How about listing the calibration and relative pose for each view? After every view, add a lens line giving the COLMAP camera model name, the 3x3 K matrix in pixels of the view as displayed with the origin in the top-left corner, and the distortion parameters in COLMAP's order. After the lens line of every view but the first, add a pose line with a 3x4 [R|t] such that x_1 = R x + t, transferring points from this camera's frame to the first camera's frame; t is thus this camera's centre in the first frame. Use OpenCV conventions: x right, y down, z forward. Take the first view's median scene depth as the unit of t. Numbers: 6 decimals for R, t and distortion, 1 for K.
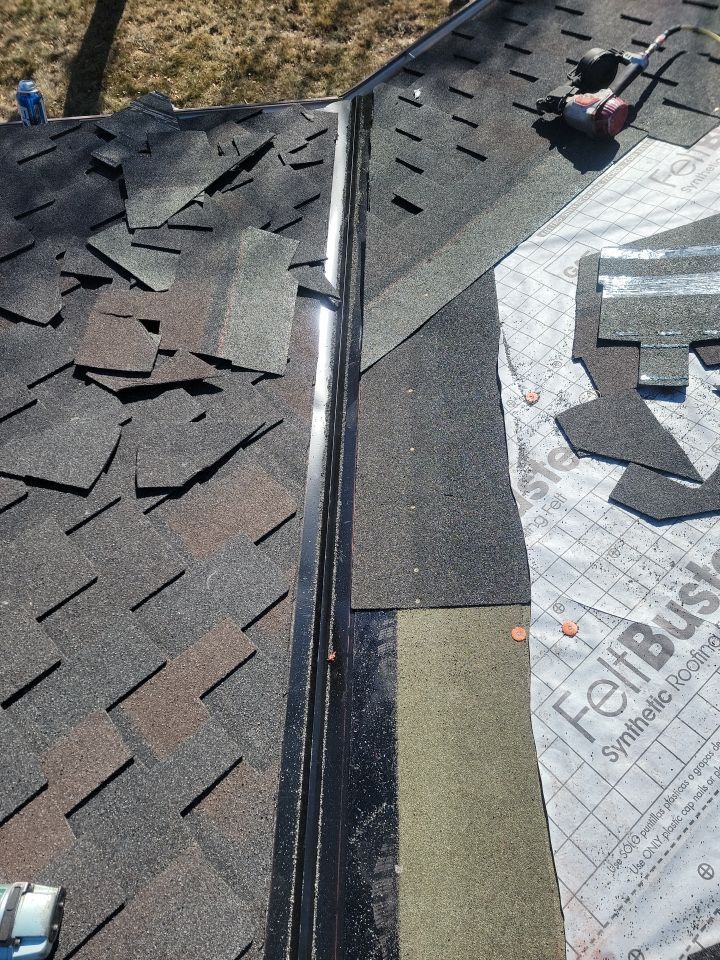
lens RADIAL K [[682.3, 0, 342.7], [0, 682.3, 482.9], [0, 0, 1]] dist [0.085938, -0.081868]
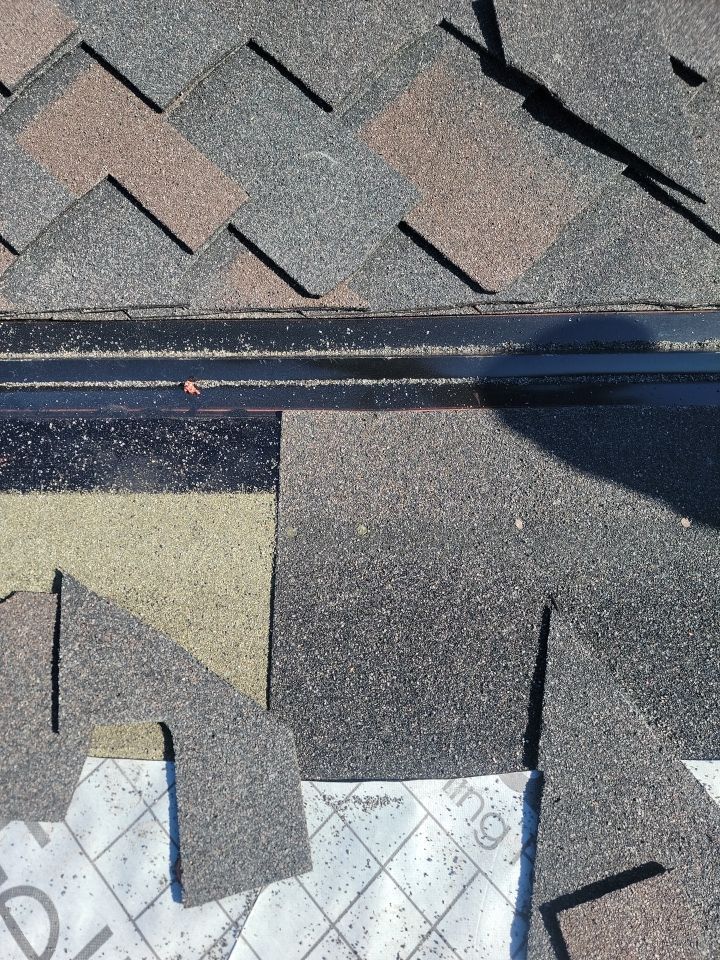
lens RADIAL K [[682.3, 0, 342.7], [0, 682.3, 482.9], [0, 0, 1]] dist [0.085938, -0.081868]
pose [[0.048645, 0.966187, -0.253211, 0.198069], [-0.821502, 0.182900, 0.540076, -0.124146], [0.568127, 0.181741, 0.802622, 0.616184]]
